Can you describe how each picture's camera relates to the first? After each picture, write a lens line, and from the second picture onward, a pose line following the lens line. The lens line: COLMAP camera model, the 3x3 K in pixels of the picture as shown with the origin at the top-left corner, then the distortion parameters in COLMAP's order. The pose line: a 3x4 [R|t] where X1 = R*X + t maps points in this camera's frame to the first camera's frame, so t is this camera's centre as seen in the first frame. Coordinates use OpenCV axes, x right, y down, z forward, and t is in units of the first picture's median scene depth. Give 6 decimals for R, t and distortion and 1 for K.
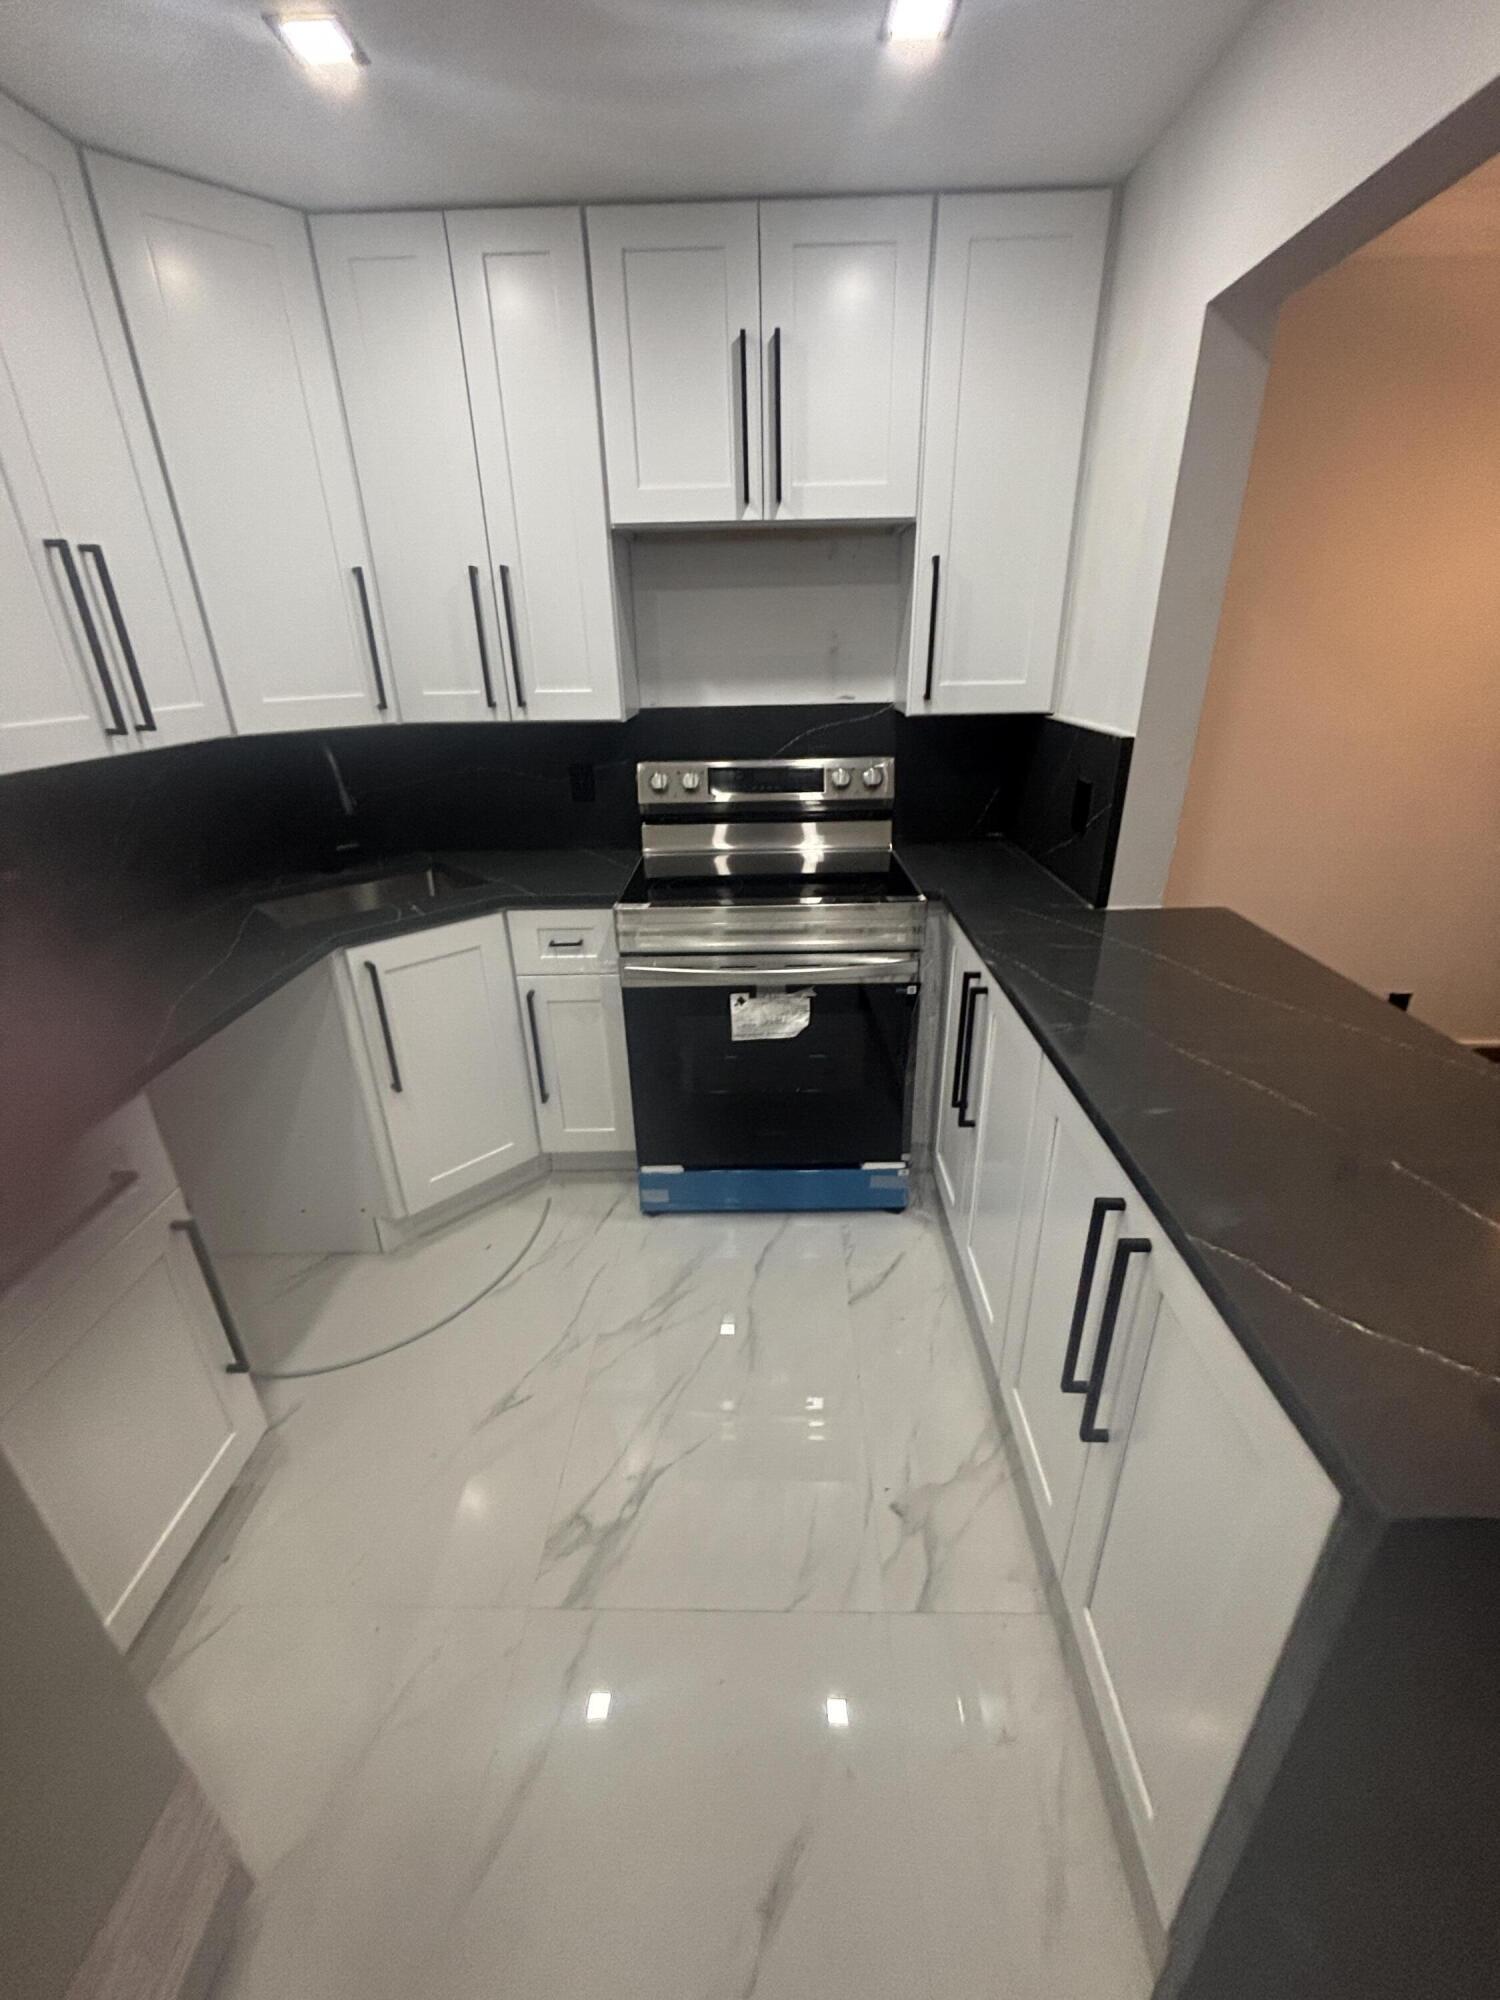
lens RADIAL K [[805.0, 0, 752.2], [0, 805.0, 998.3], [0, 0, 1]] dist [0.000835, 0.001075]
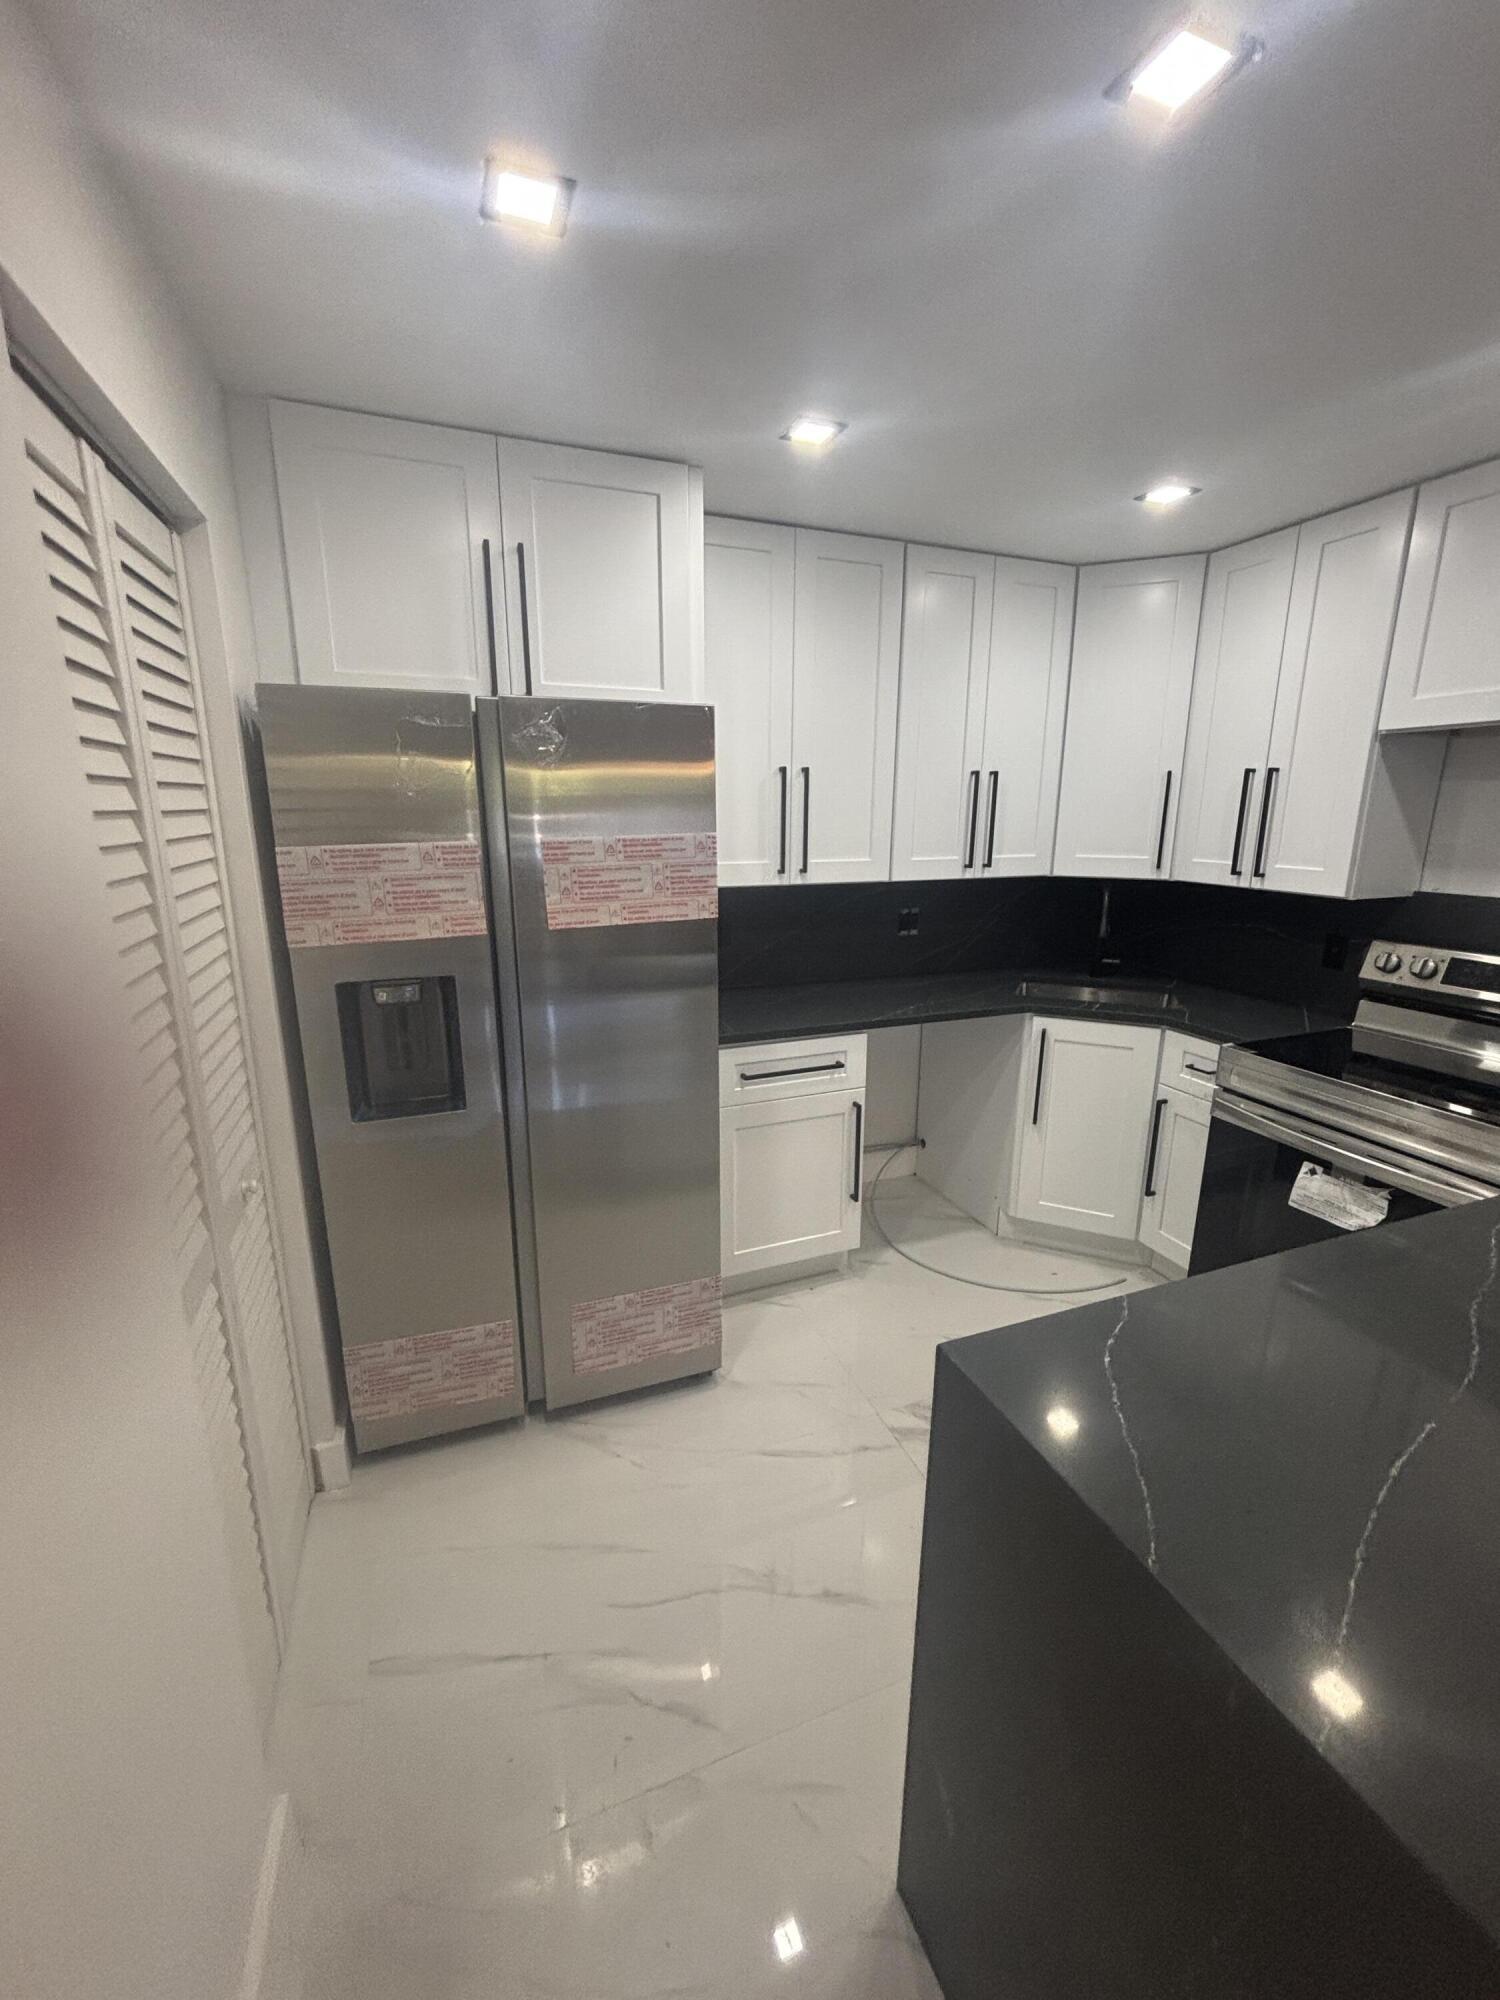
lens RADIAL K [[805.0, 0, 749.1], [0, 805.0, 999.0], [0, 0, 1]] dist [0.000835, 0.001075]
pose [[0.372613, 0.232696, -0.898338, 0.574094], [-0.382726, 0.920420, 0.079668, -0.005796], [0.845388, 0.314132, 0.432020, -0.091254]]
